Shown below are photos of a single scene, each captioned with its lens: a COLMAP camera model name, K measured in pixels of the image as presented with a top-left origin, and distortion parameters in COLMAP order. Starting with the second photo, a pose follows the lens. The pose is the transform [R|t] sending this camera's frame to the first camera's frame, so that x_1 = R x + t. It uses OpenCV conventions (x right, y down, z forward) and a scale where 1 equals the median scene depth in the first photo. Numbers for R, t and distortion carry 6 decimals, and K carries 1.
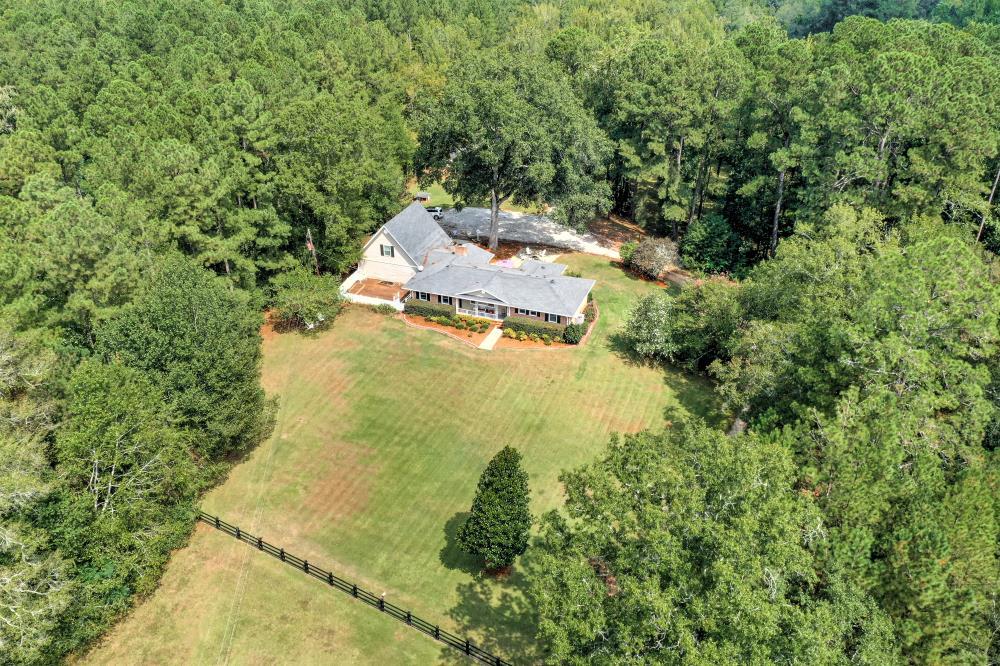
lens RADIAL K [[789.3, 0, 500.0], [0, 789.3, 333.0], [0, 0, 1]] dist [0.001288, -0.003147]
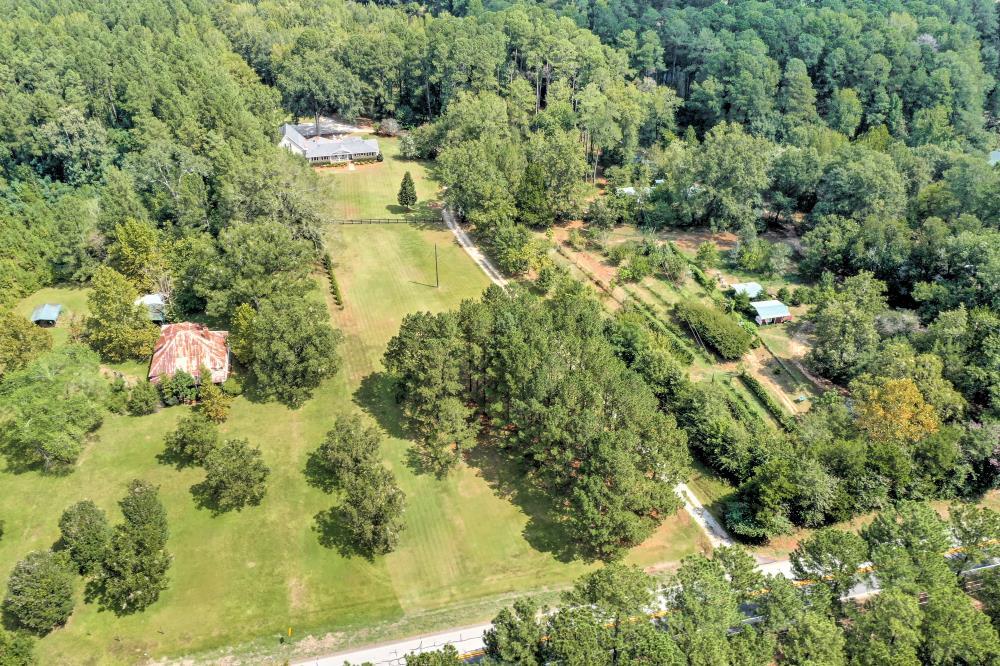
lens RADIAL K [[789.3, 0, 500.0], [0, 789.3, 333.0], [0, 0, 1]] dist [0.001288, -0.003147]
pose [[0.840173, -0.312793, 0.443025, -0.893389], [0.263028, 0.949421, 0.171510, 0.203483], [-0.474264, -0.027570, 0.879951, -1.491471]]
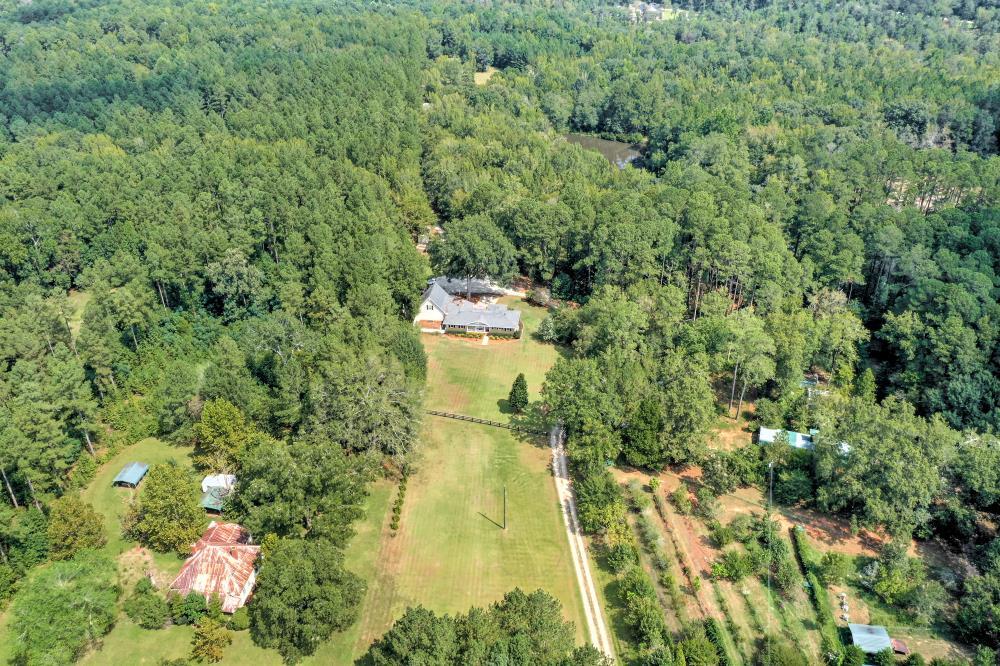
lens RADIAL K [[789.3, 0, 500.0], [0, 789.3, 333.0], [0, 0, 1]] dist [0.001288, -0.003147]
pose [[0.974318, -0.118535, 0.191453, -0.424728], [0.113325, 0.992832, 0.037973, -0.102081], [-0.194581, -0.015301, 0.980767, -1.406377]]
